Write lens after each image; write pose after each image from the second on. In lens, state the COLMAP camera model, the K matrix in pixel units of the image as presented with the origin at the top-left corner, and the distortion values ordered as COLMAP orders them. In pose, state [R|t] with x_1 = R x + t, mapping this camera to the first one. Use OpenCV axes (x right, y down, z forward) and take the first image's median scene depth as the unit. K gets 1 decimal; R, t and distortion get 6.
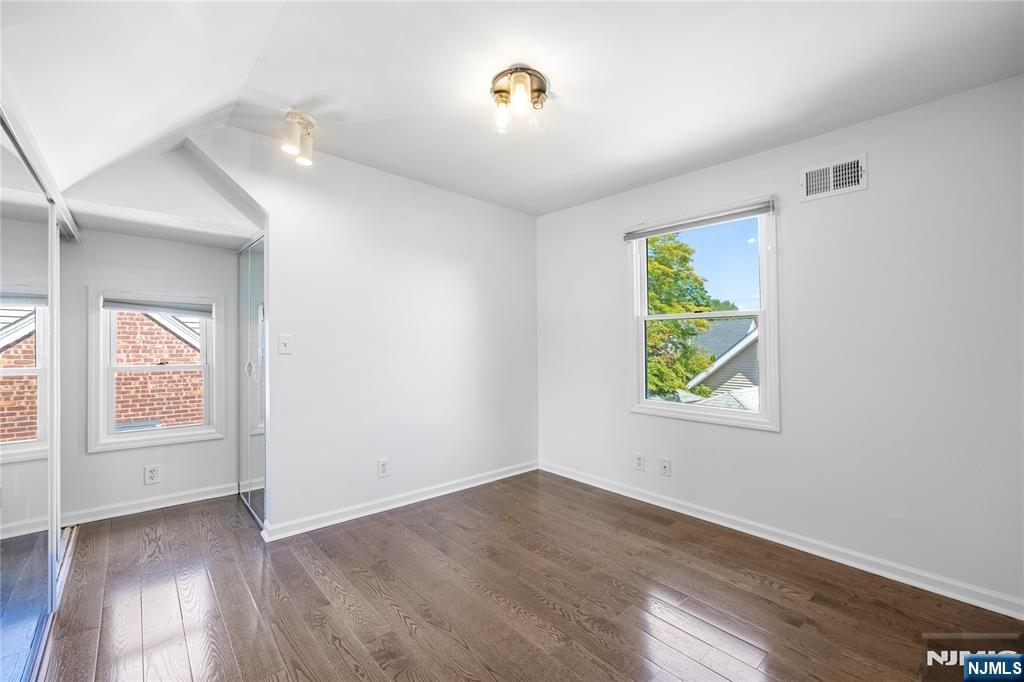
lens RADIAL K [[414.7, 0, 511.8], [0, 414.7, 316.7], [0, 0, 1]] dist [-0.001699, -0.000156]
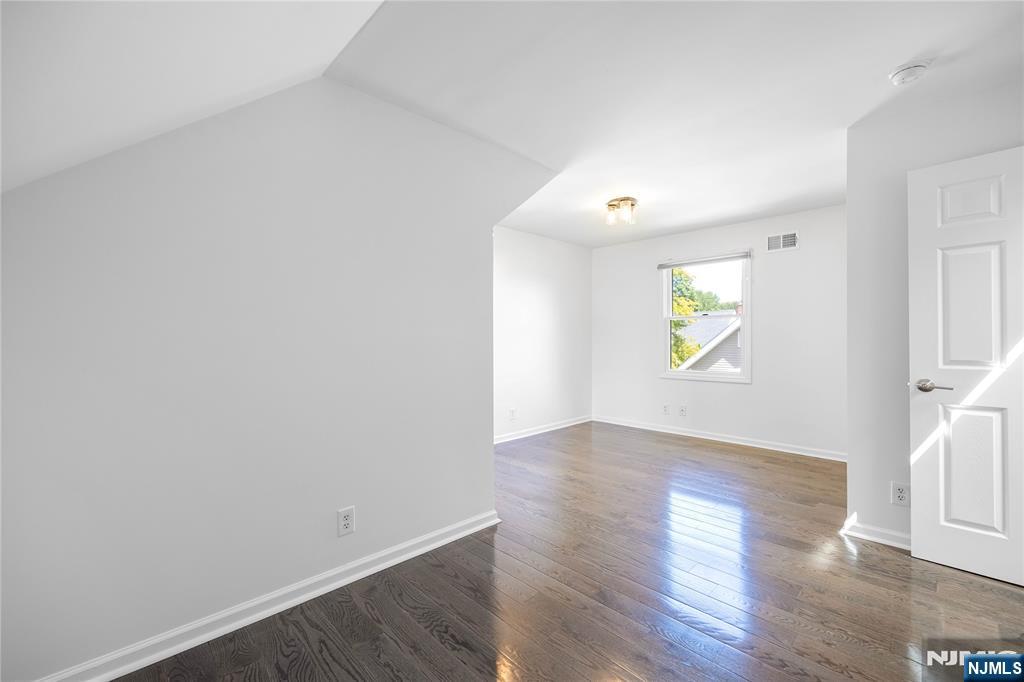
lens RADIAL K [[418.3, 0, 510.4], [0, 418.3, 336.2], [0, 0, 1]] dist [-0.001176, -0.000106]
pose [[0.999172, -0.018267, 0.036347, -0.353550], [0.015873, 0.997753, 0.065091, -0.042655], [-0.037454, -0.064461, 0.997217, -0.584631]]
